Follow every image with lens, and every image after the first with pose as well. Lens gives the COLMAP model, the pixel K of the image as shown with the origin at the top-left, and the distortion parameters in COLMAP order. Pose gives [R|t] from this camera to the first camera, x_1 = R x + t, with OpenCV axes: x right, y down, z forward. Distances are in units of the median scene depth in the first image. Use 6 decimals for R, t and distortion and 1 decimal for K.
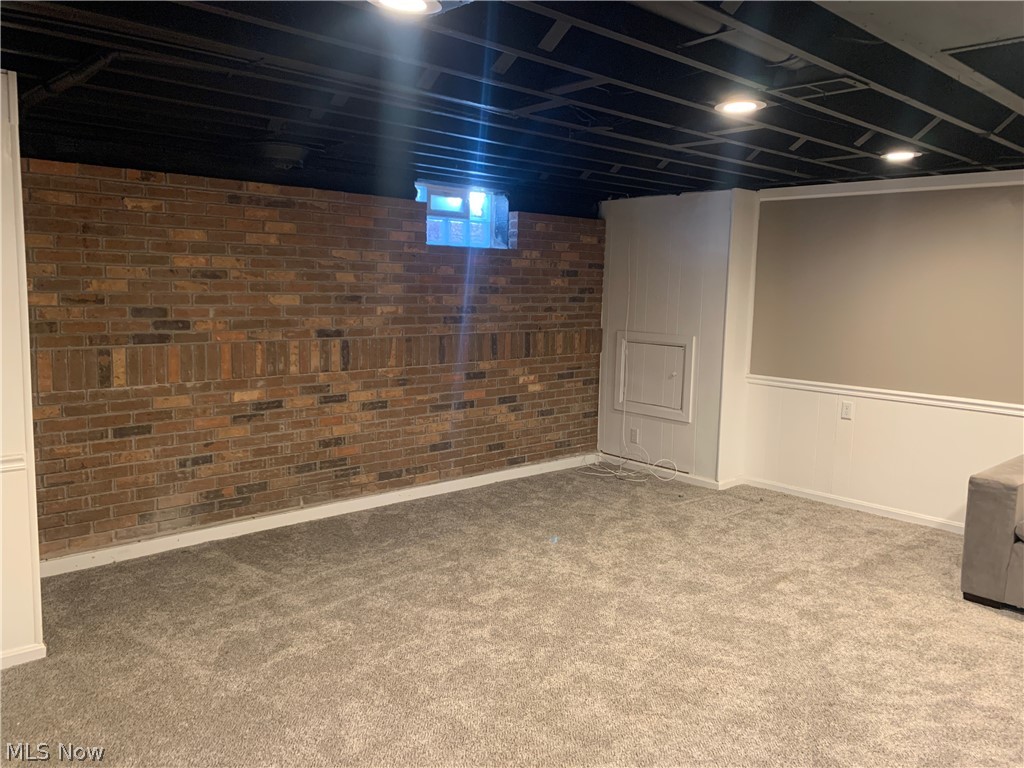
lens RADIAL K [[777.5, 0, 511.3], [0, 777.5, 382.9], [0, 0, 1]] dist [0.001871, 0.001997]
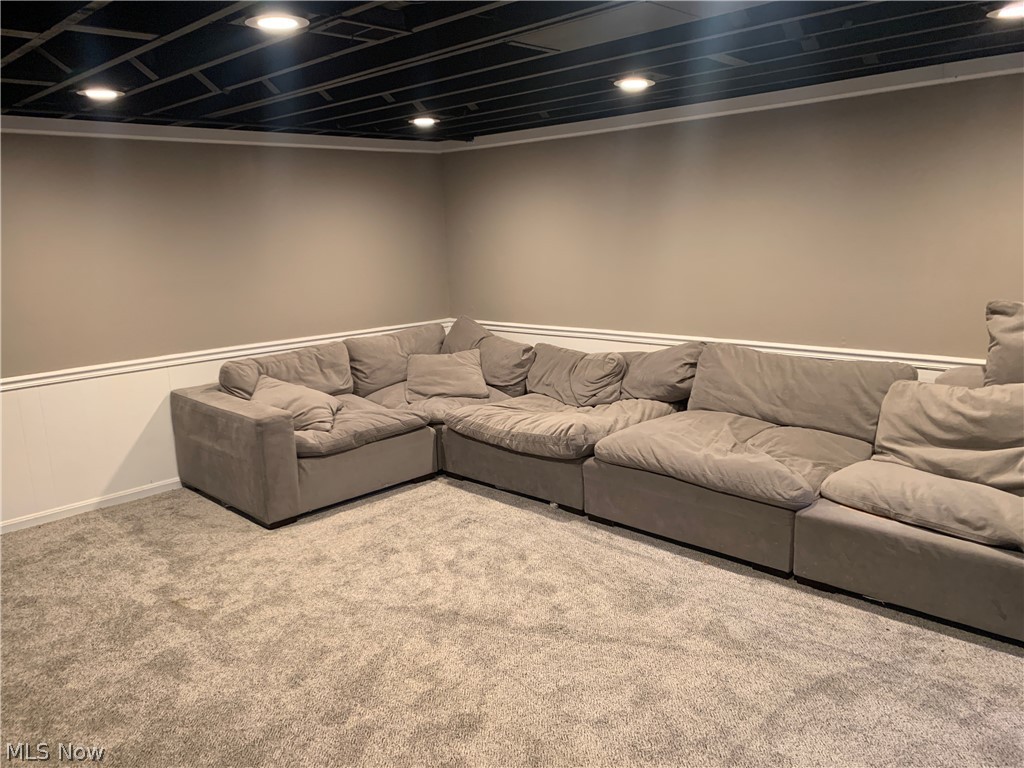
lens RADIAL K [[777.5, 0, 511.5], [0, 777.5, 383.5], [0, 0, 1]] dist [0.001871, 0.001997]
pose [[-0.057676, -0.214130, 0.975101, -0.467819], [0.162291, 0.961724, 0.220792, -0.108706], [-0.985056, 0.170984, -0.020717, 0.665476]]
